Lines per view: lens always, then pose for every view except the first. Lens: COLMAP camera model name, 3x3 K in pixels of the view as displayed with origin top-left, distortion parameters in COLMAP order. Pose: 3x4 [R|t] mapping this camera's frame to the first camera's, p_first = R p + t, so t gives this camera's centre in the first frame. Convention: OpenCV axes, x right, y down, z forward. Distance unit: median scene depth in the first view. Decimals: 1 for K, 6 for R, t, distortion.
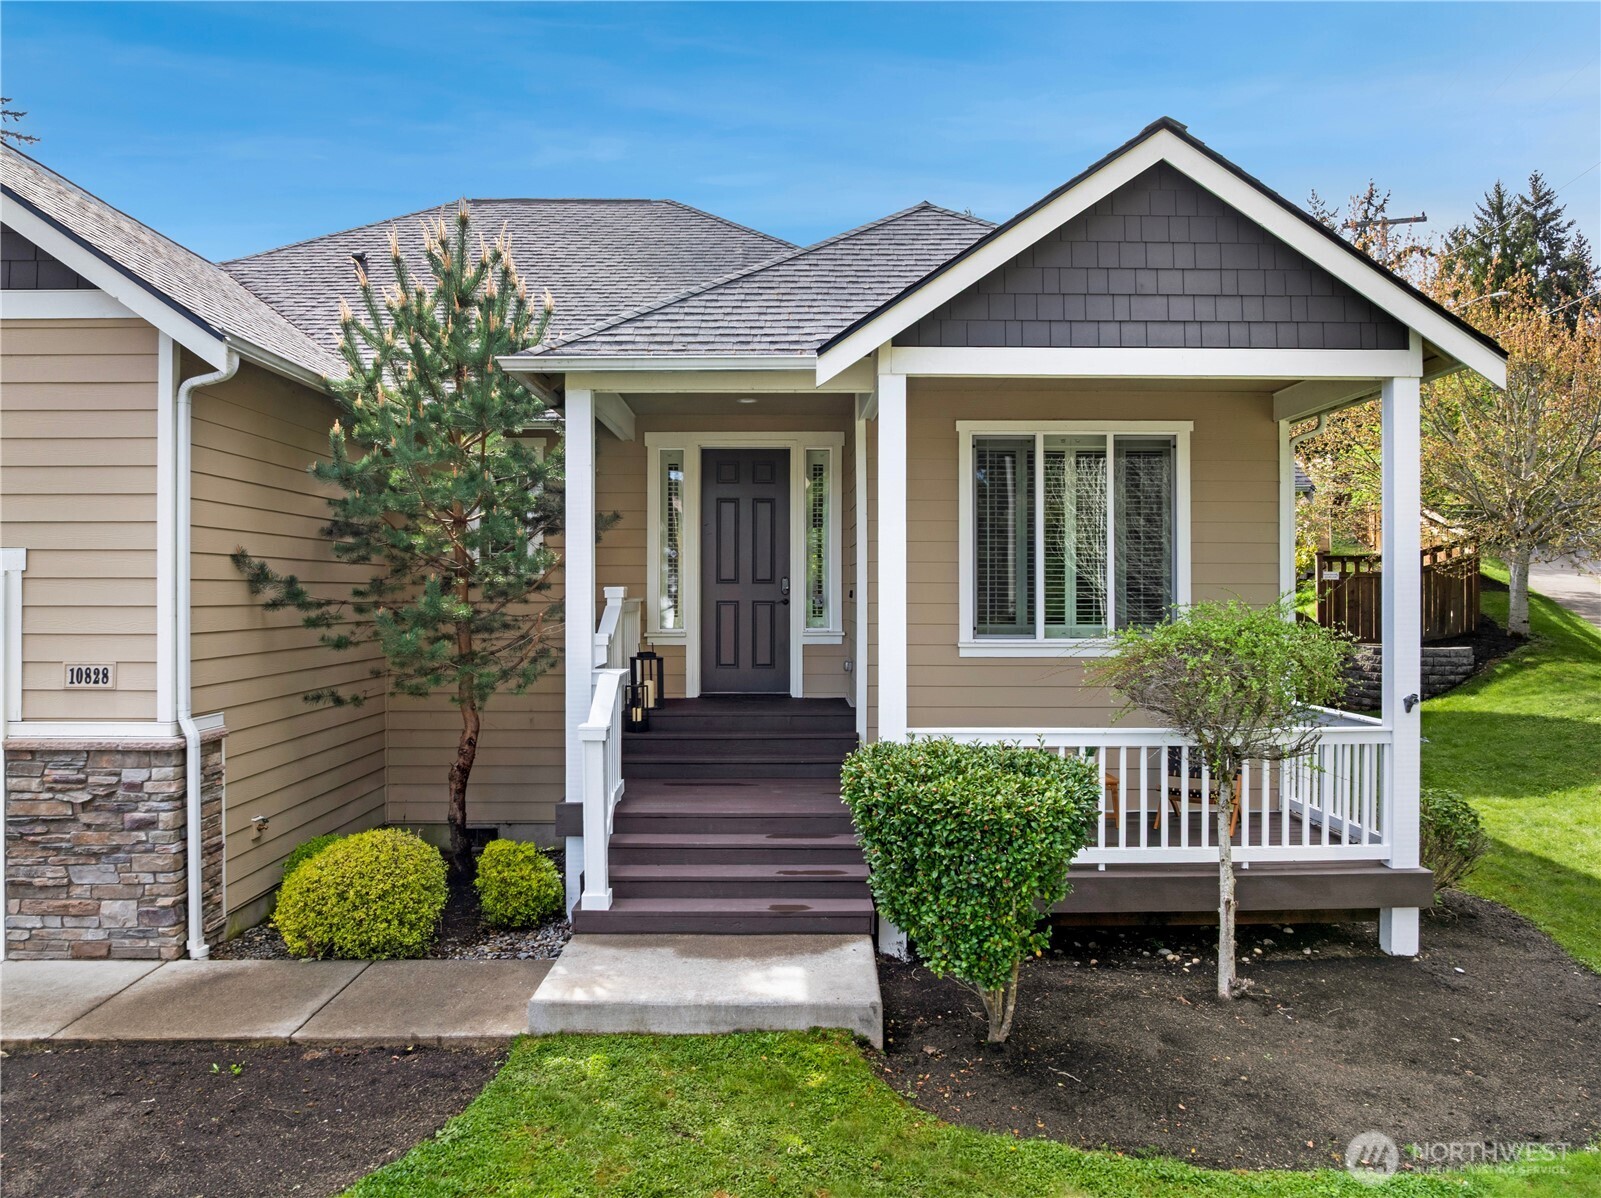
lens RADIAL K [[1126.0, 0, 802.7], [0, 1126.0, 593.9], [0, 0, 1]] dist [-0.032621, -0.003068]
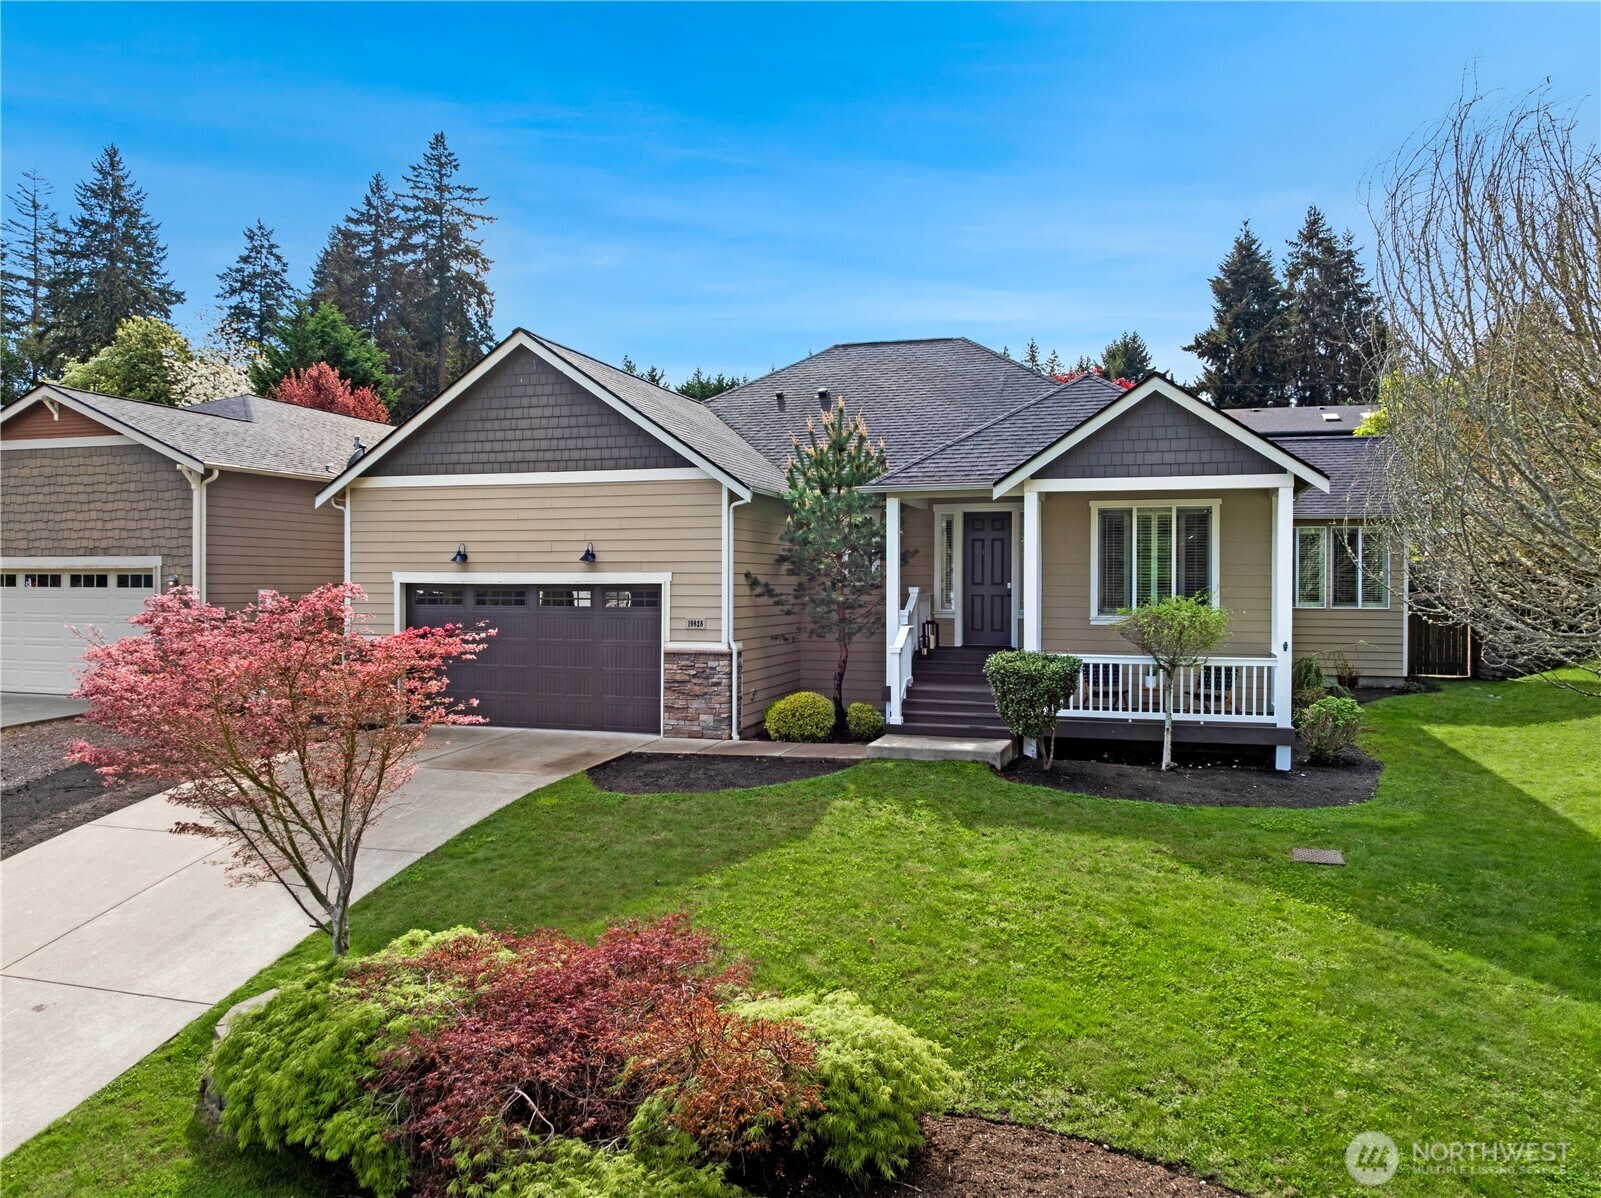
lens RADIAL K [[1126.0, 0, 802.7], [0, 1126.0, 593.9], [0, 0, 1]] dist [-0.032621, -0.003068]
pose [[0.950889, 0.005589, -0.309483, 0.311570], [-0.003793, 0.999972, 0.006403, -0.007985], [0.309510, -0.004915, 0.950883, -1.134255]]
